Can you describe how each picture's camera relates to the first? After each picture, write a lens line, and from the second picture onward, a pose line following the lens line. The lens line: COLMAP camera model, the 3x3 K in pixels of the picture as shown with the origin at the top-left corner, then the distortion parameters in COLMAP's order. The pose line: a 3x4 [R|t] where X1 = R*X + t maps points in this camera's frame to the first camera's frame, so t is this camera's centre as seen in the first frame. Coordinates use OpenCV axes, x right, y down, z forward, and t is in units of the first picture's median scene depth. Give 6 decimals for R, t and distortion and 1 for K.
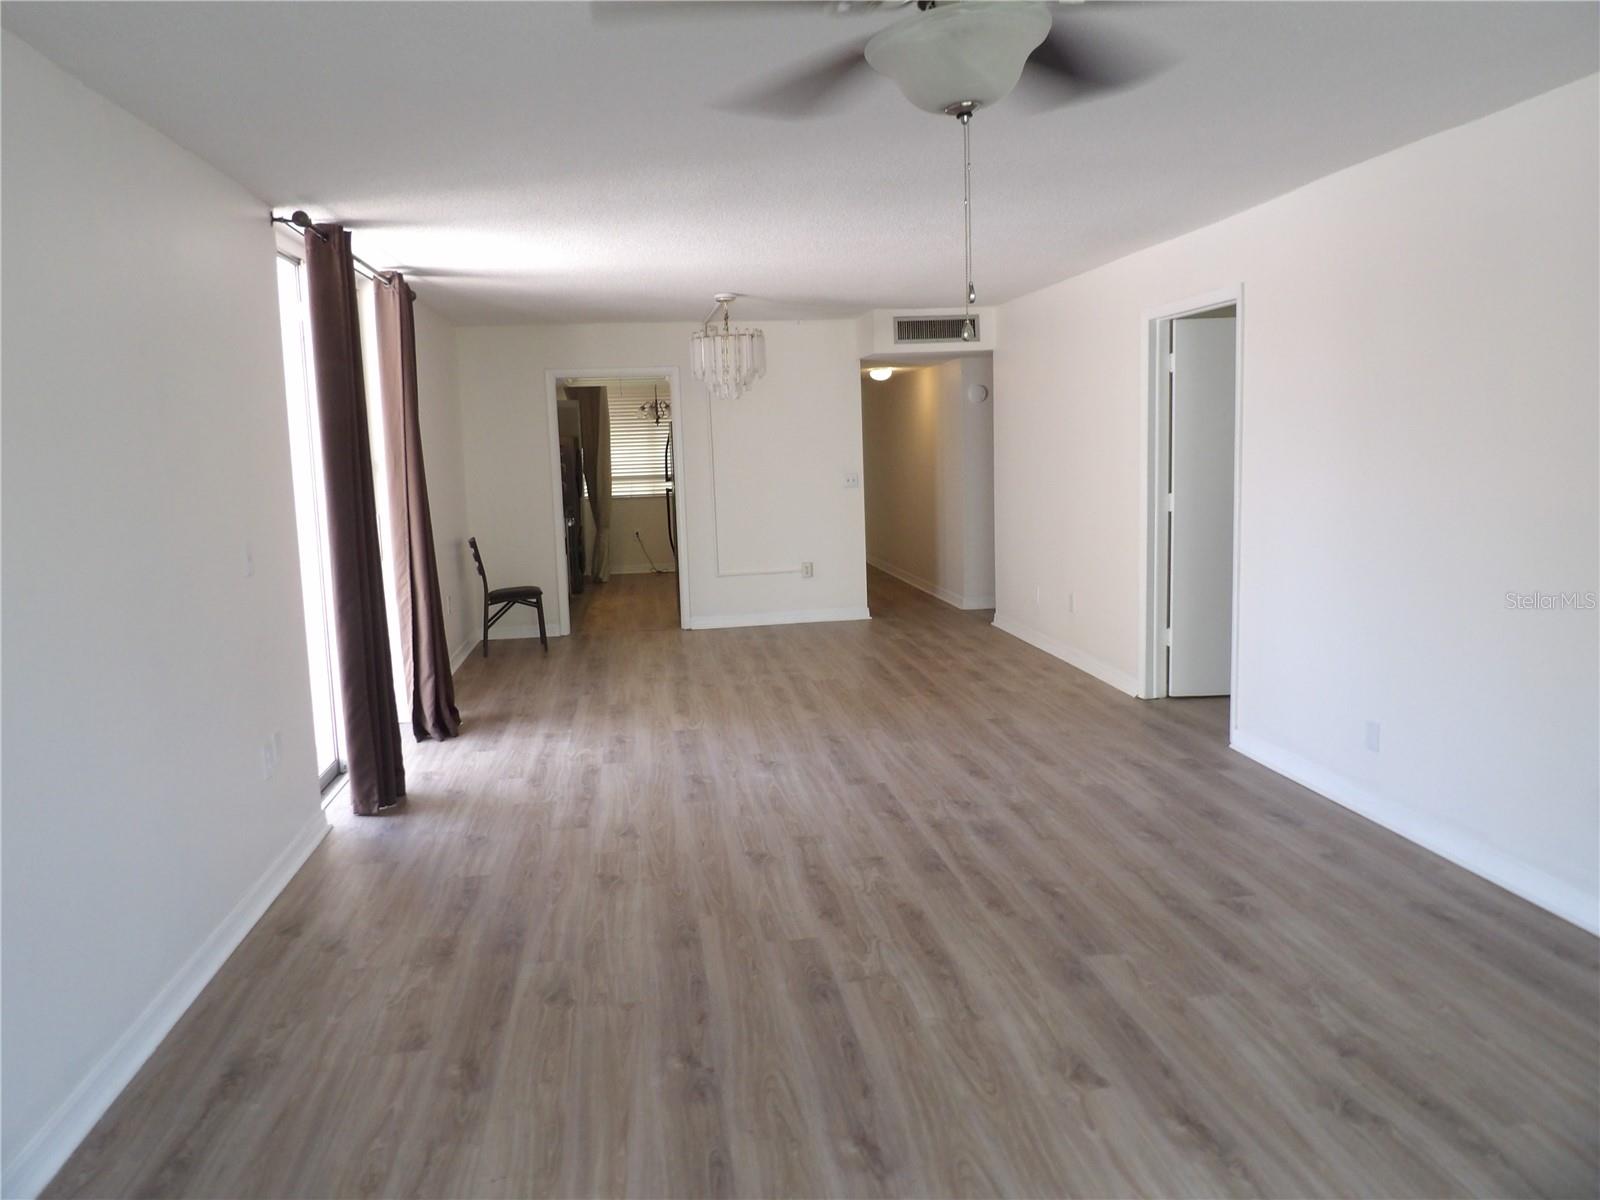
lens RADIAL K [[1148.5, 0, 794.6], [0, 1148.5, 594.2], [0, 0, 1]] dist [-0.027232, 0.035063]
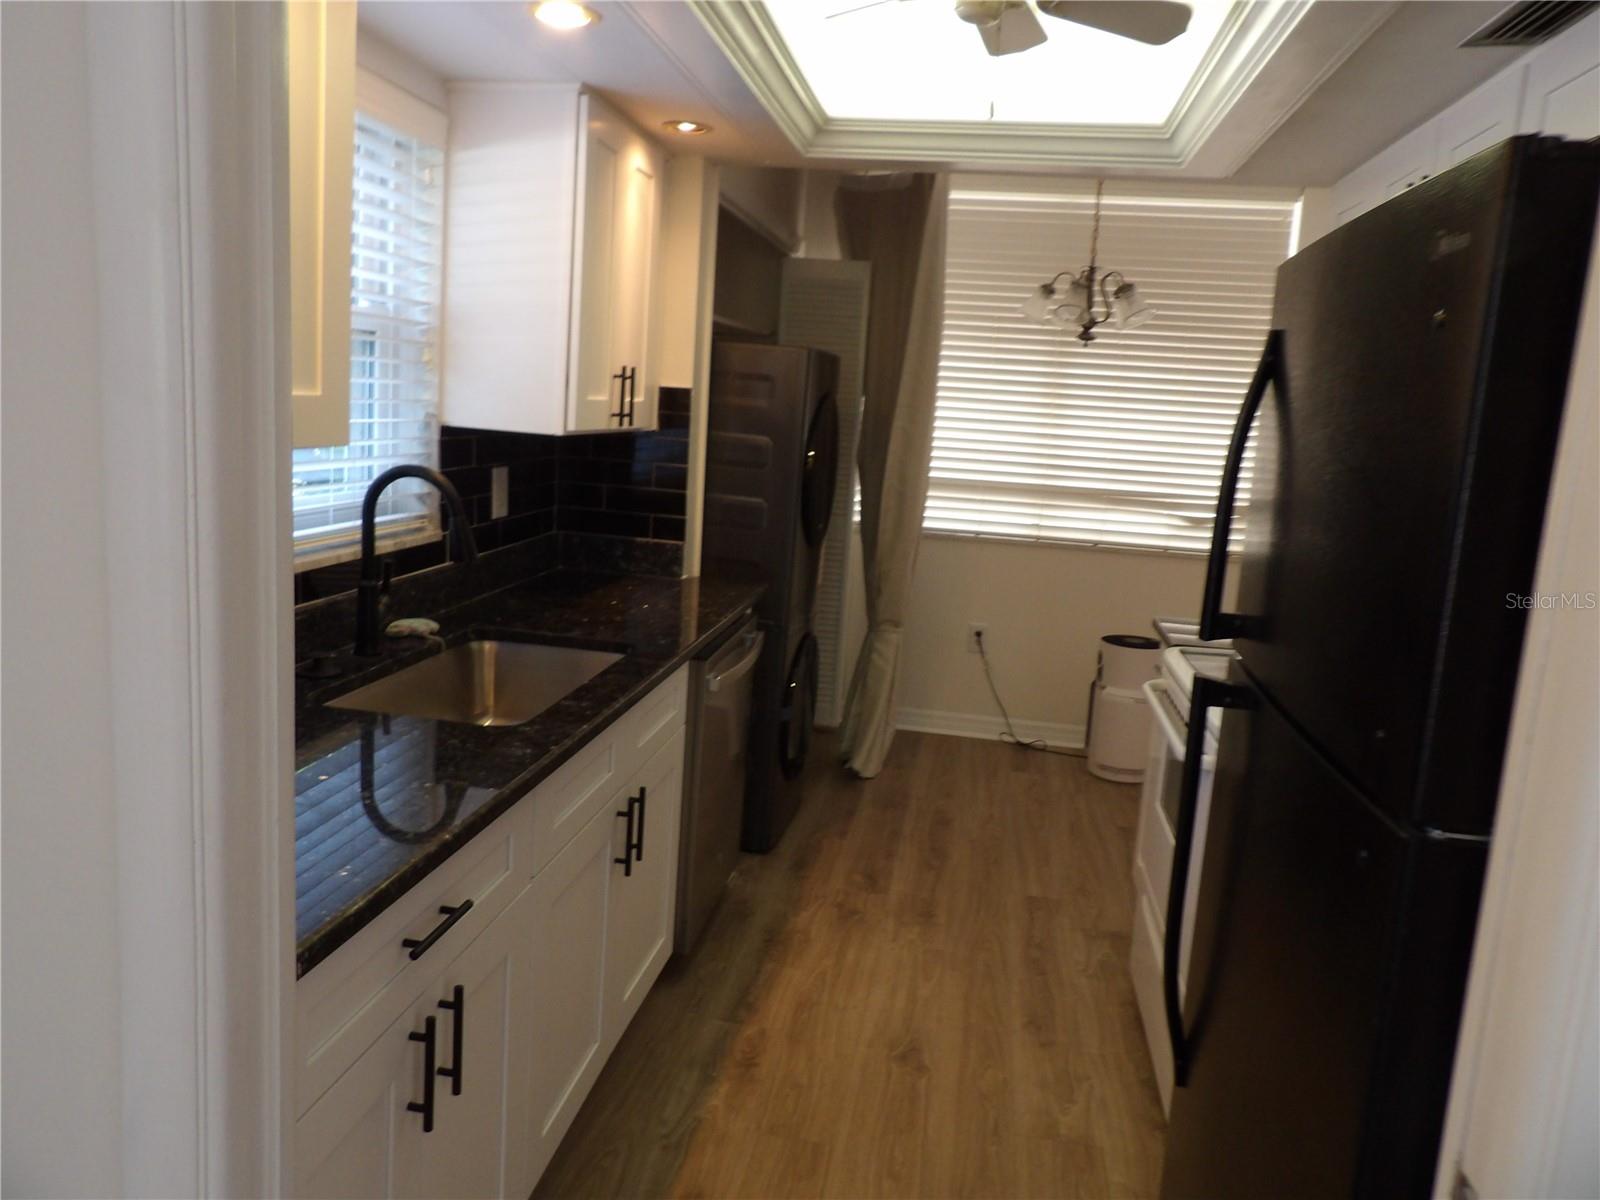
lens RADIAL K [[1149.1, 0, 792.2], [0, 1149.1, 593.7], [0, 0, 1]] dist [-0.027844, 0.046602]
pose [[0.948496, 0.139283, -0.284526, -0.232298], [-0.130522, 0.990203, 0.049623, -0.198423], [0.288650, -0.009930, 0.957383, 1.600115]]
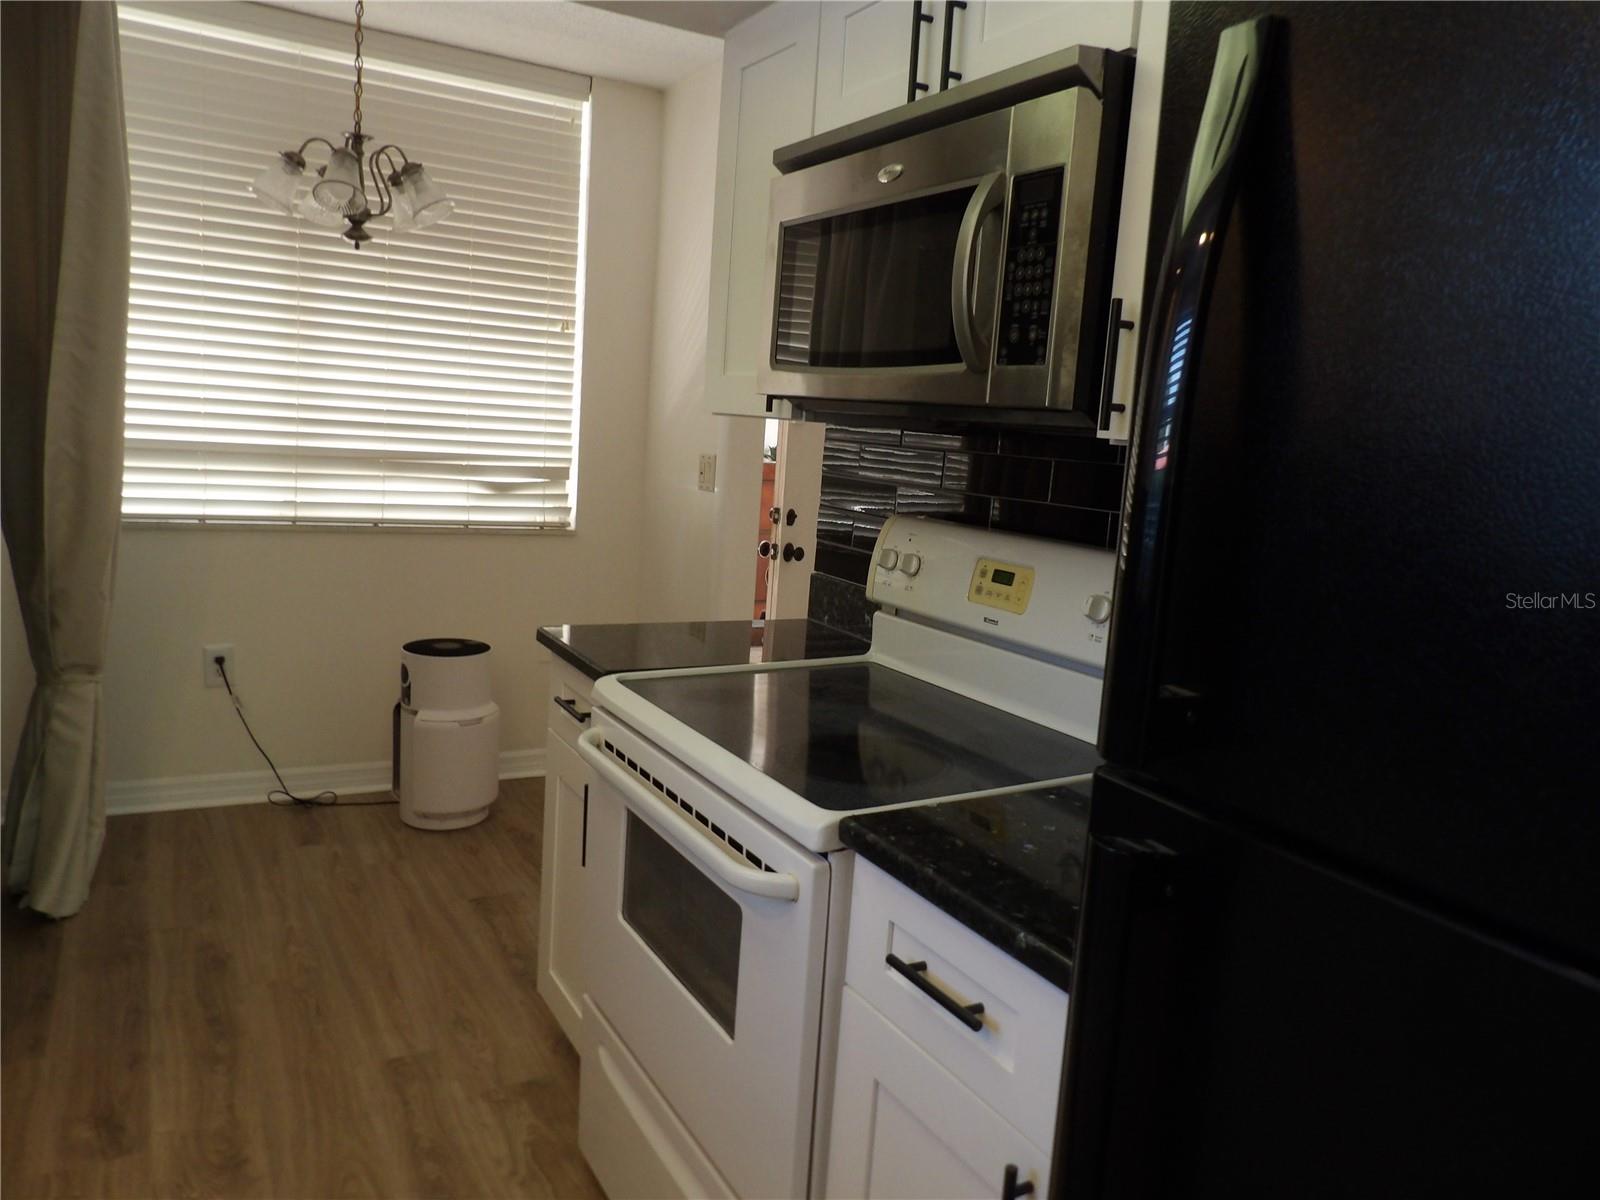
lens RADIAL K [[1149.1, 0, 792.2], [0, 1149.1, 593.7], [0, 0, 1]] dist [-0.027844, 0.046602]
pose [[0.926131, 0.042162, 0.374838, -0.296440], [-0.051434, 0.998567, 0.014761, -0.204653], [-0.373679, -0.032950, 0.926973, 1.815393]]
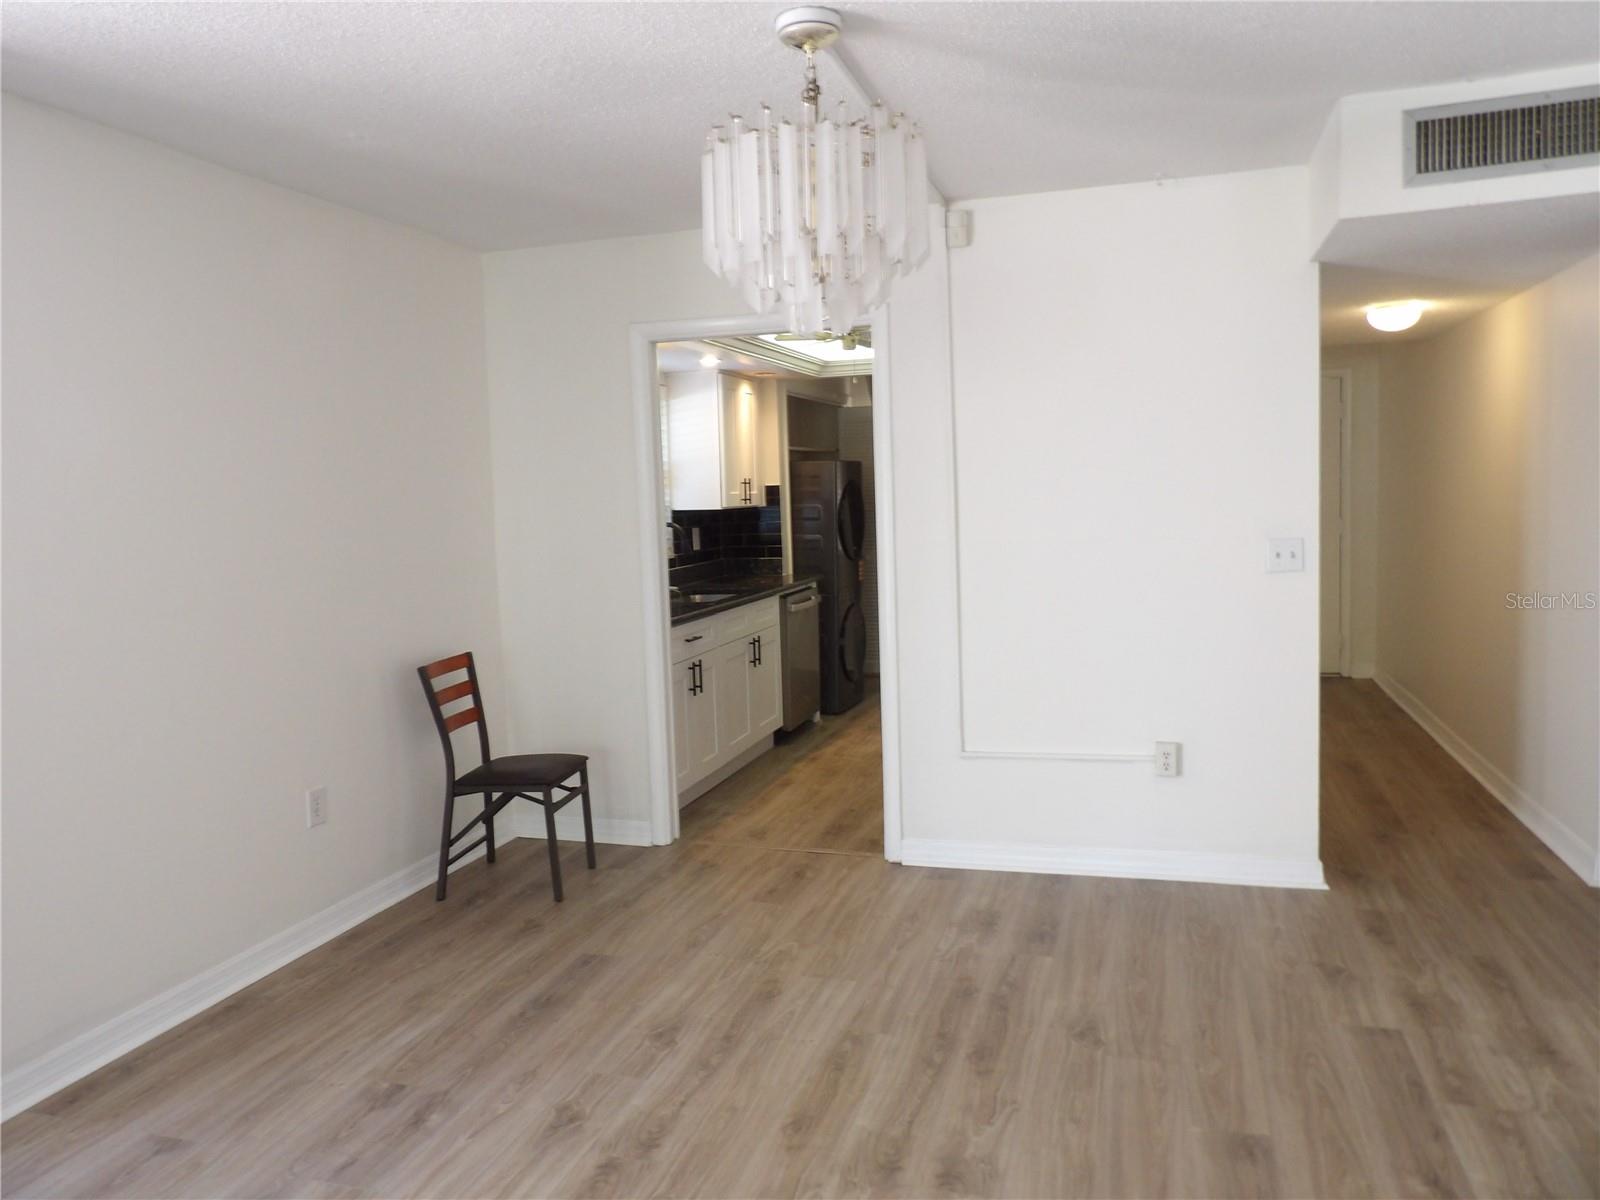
lens RADIAL K [[1148.5, 0, 794.6], [0, 1148.5, 594.2], [0, 0, 1]] dist [-0.027232, 0.035063]
pose [[0.902348, 0.039166, -0.429225, 0.119861], [-0.050320, 0.998626, -0.014663, -0.124666], [0.428061, 0.034829, 0.903079, 0.982996]]
